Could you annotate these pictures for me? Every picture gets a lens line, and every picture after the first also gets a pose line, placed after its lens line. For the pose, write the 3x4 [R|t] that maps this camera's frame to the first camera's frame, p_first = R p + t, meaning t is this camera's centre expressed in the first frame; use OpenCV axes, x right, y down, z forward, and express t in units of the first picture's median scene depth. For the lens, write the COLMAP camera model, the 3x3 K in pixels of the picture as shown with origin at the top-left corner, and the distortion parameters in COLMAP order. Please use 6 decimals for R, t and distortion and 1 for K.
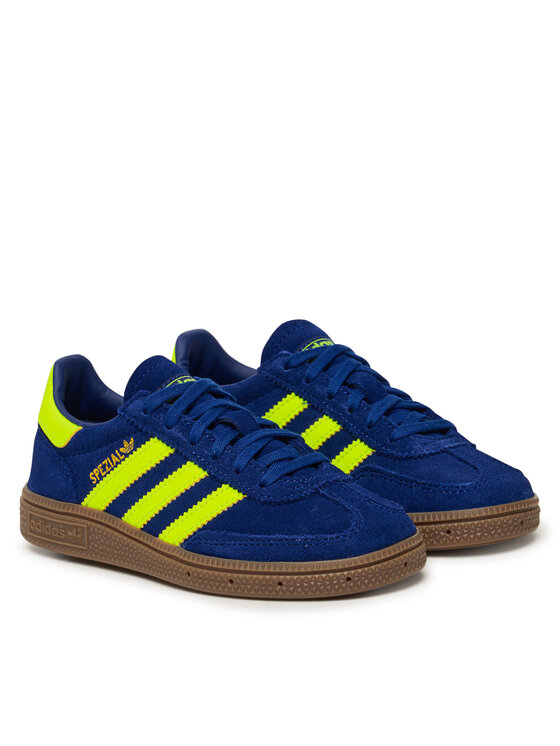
lens RADIAL K [[2192.9, 0, 280.0], [0, 2192.9, 373.0], [0, 0, 1]] dist [0.022166, -0.088032]
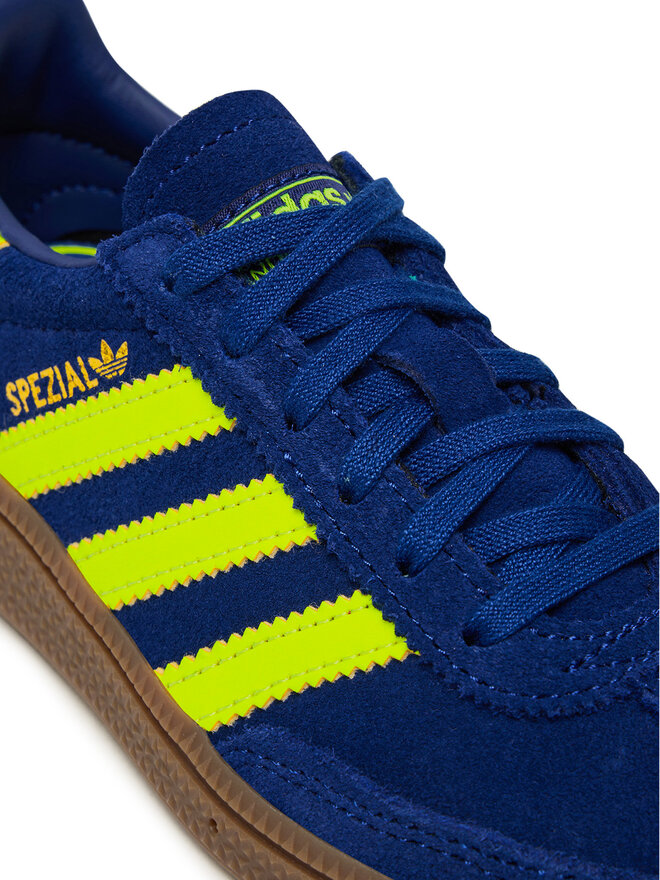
lens RADIAL K [[2006.5, 0, 330.0], [0, 2006.5, 440.0], [0, 0, 1]] dist [-0.012310, -0.087923]
pose [[0.983821, 0.178569, -0.014485, -0.028959], [-0.156102, 0.894093, 0.419797, -0.094386], [0.087914, -0.410744, 0.907502, 0.719661]]
